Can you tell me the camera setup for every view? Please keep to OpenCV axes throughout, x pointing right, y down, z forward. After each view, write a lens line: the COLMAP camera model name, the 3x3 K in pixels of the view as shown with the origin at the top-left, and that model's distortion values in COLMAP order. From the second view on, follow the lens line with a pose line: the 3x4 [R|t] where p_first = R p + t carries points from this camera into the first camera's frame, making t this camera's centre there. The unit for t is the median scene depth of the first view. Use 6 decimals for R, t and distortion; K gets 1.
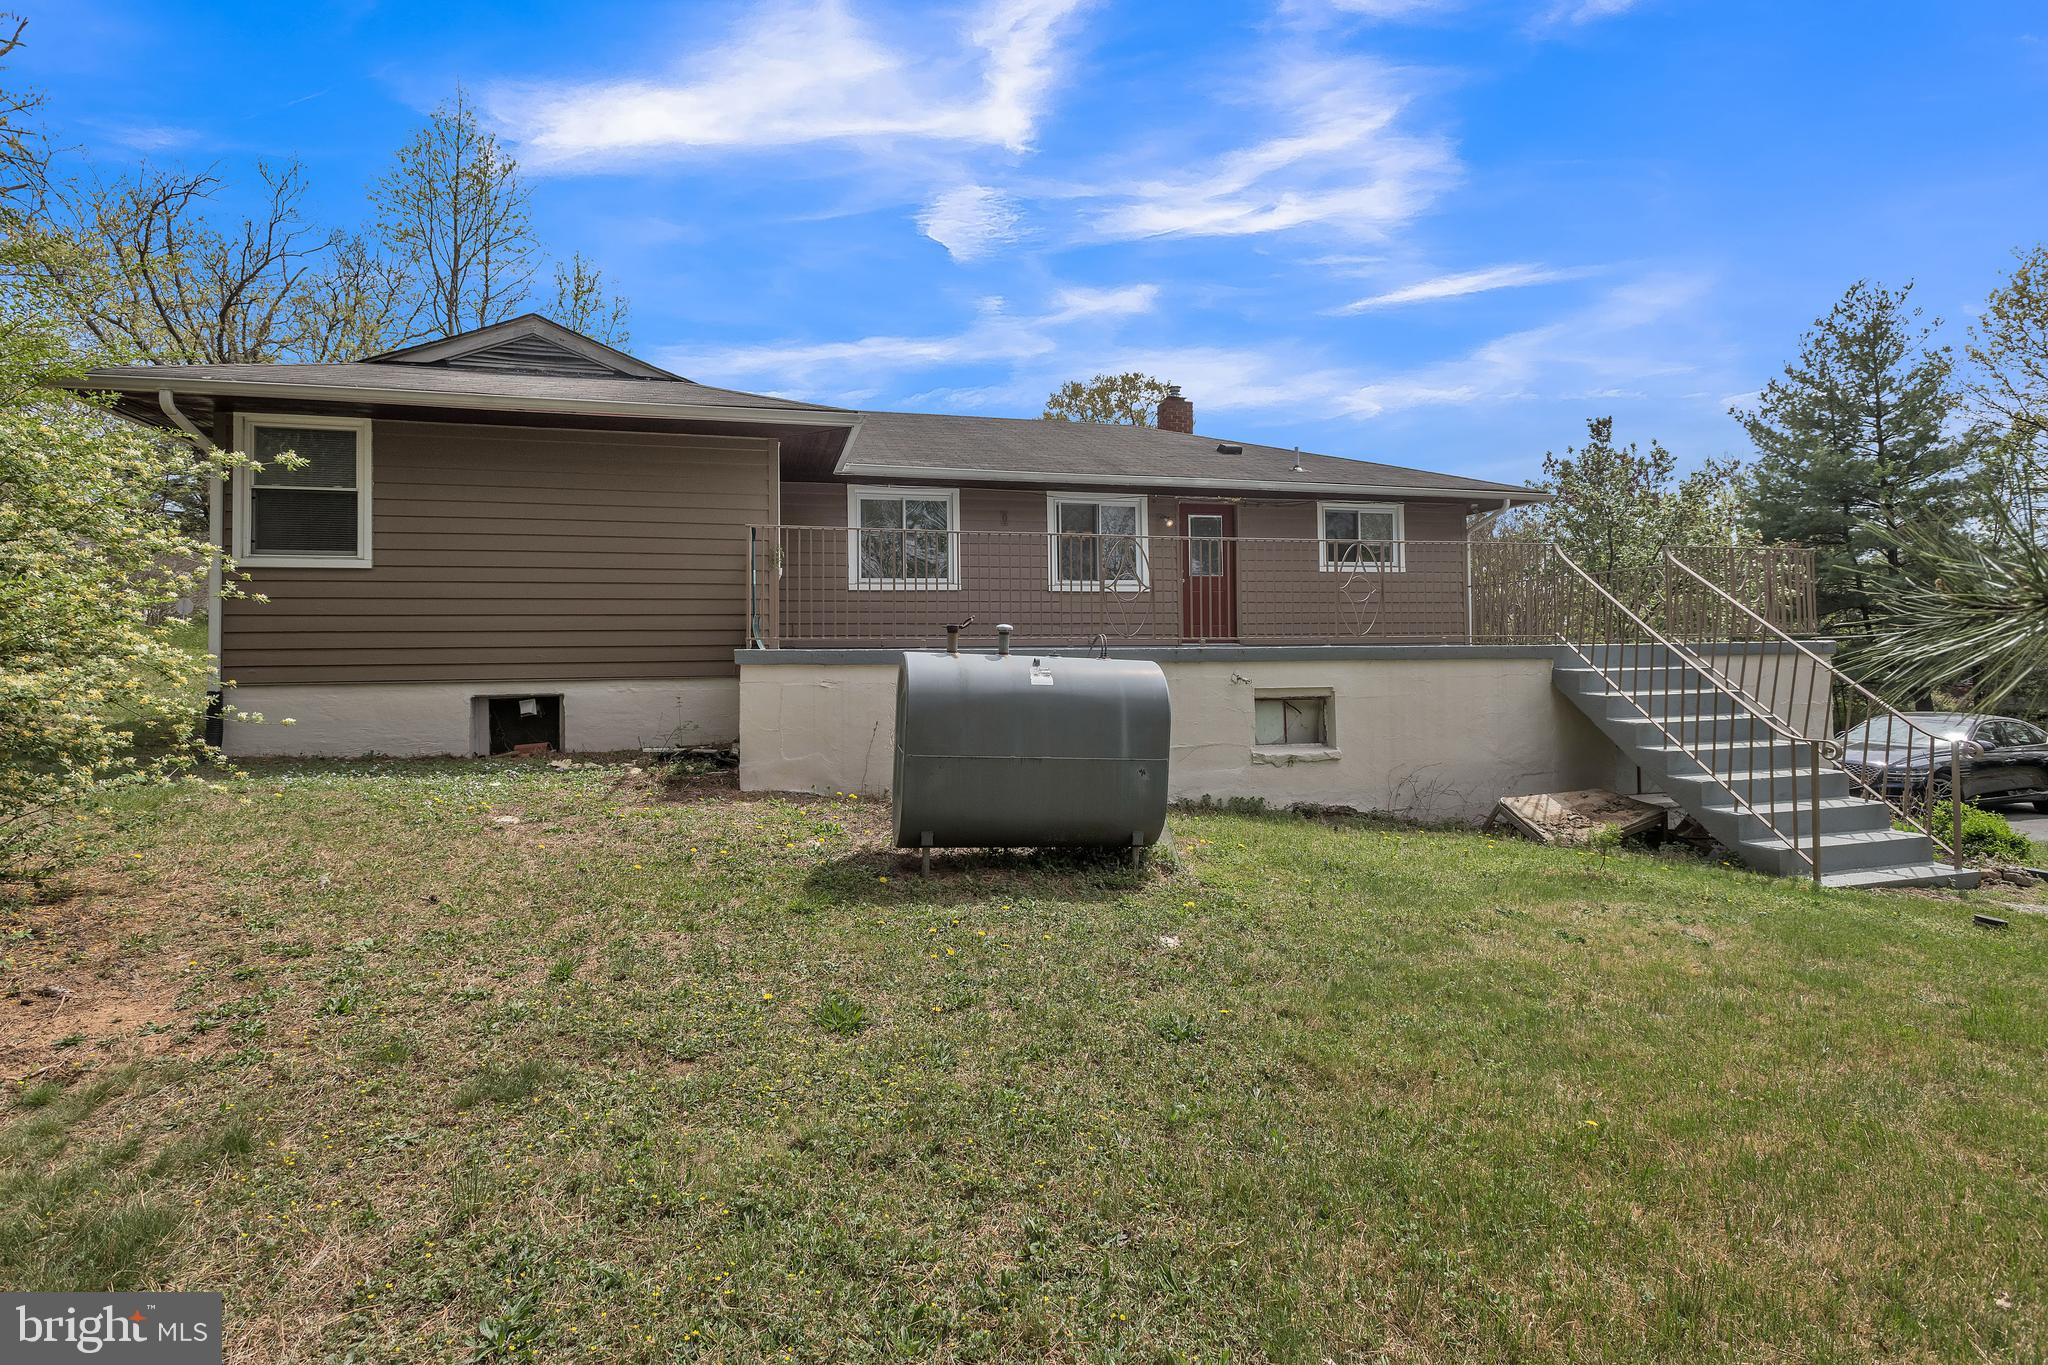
lens RADIAL K [[970.1, 0, 1022.4], [0, 970.1, 672.6], [0, 0, 1]] dist [0.002962, 0.000227]
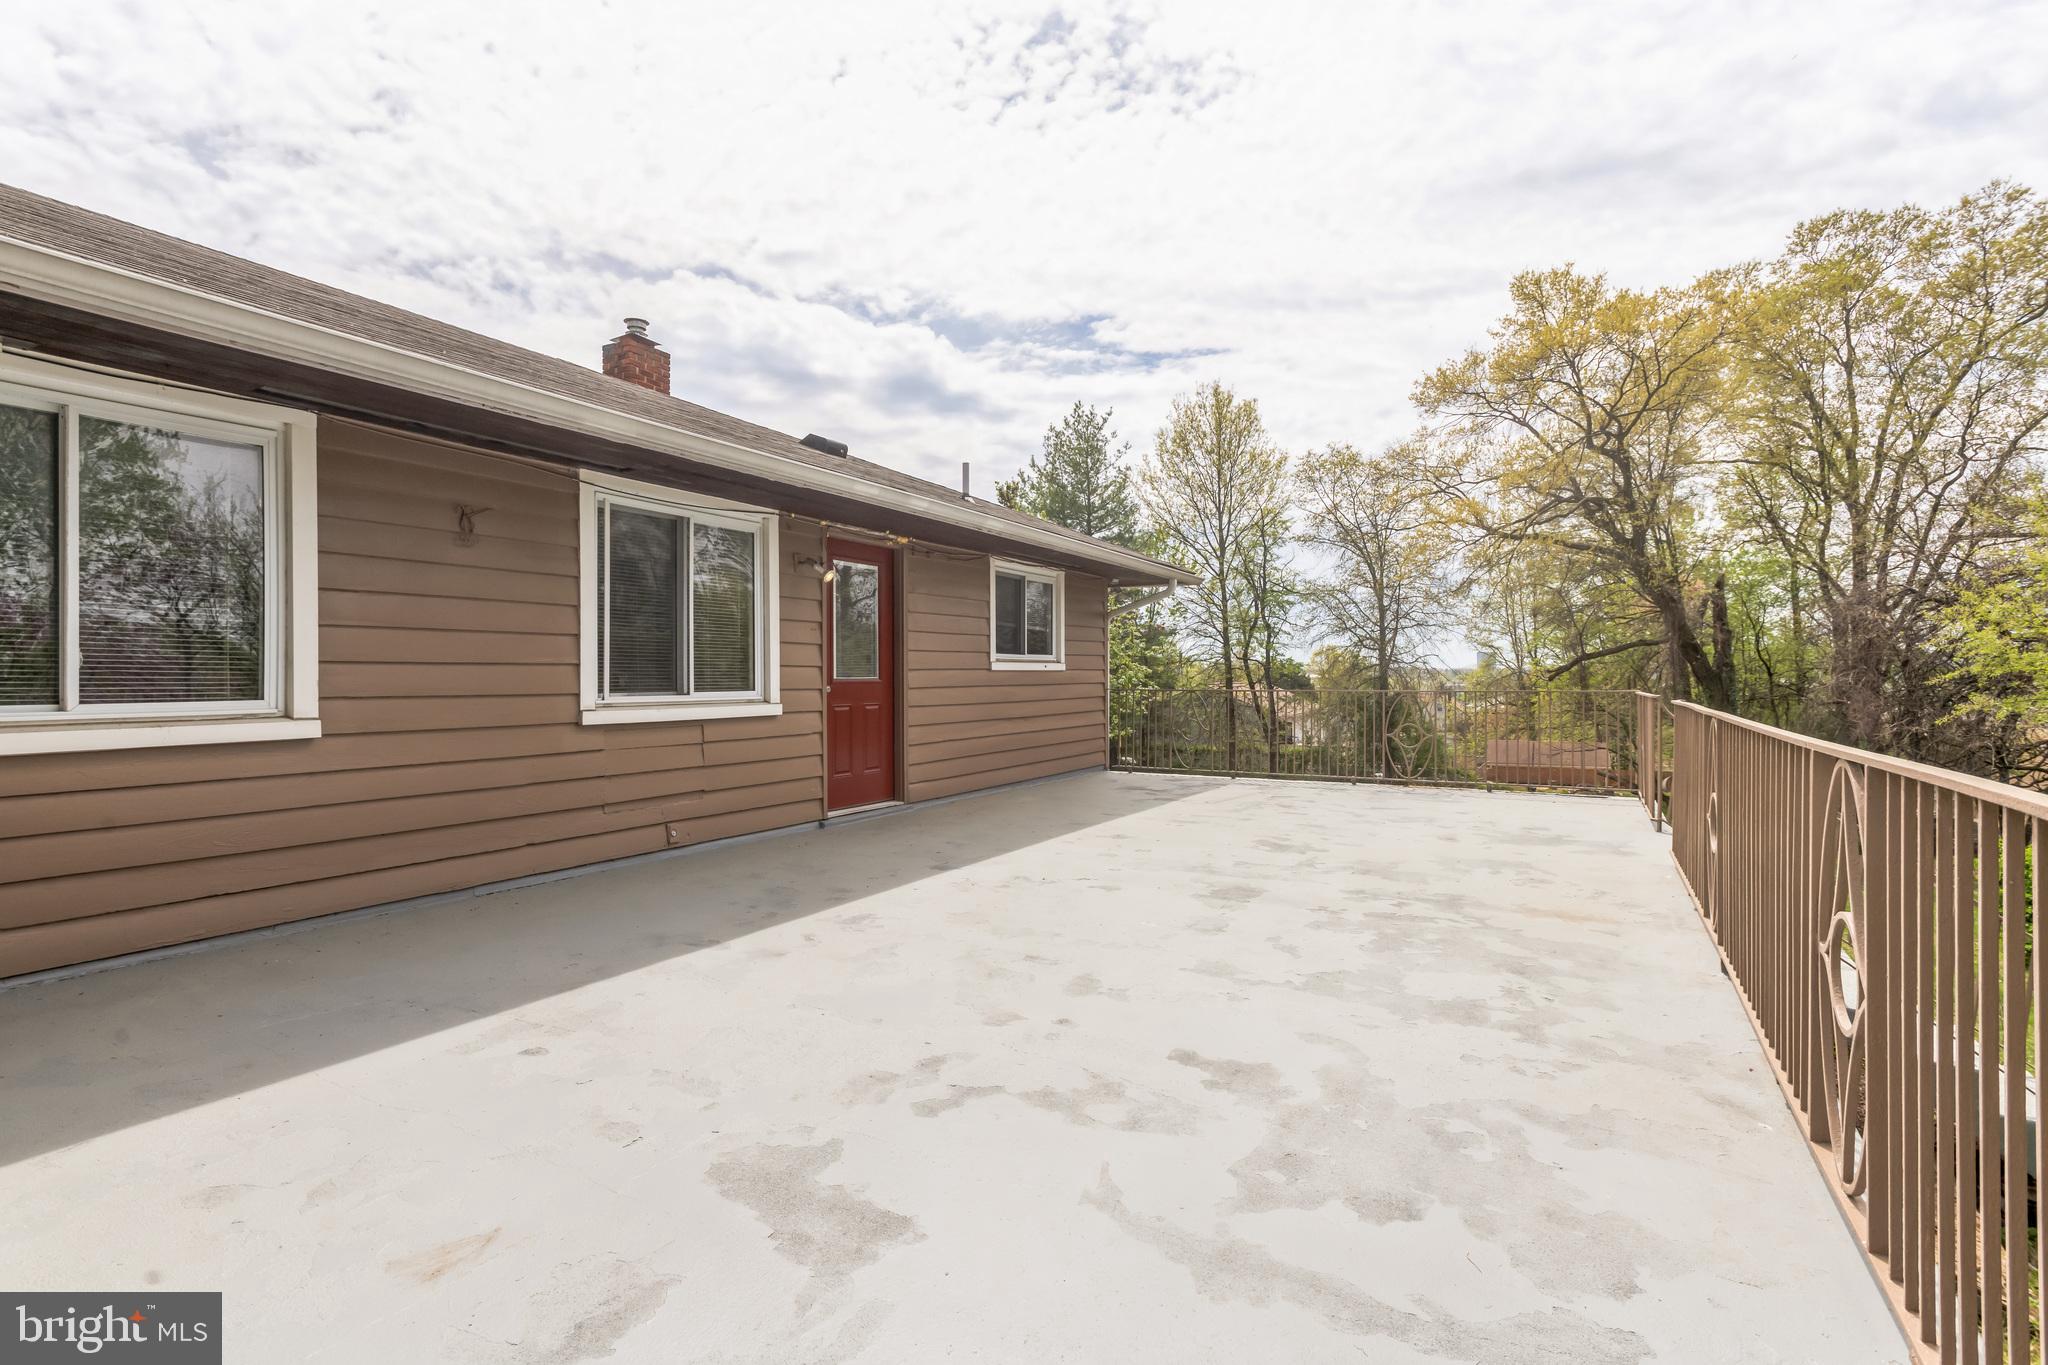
lens RADIAL K [[970.1, 0, 1029.5], [0, 970.1, 683.4], [0, 0, 1]] dist [0.002962, 0.000227]
pose [[0.686399, 0.002574, 0.727221, -0.124006], [0.012941, 0.999792, -0.015752, -0.086051], [-0.727110, 0.020223, 0.686223, 0.561358]]
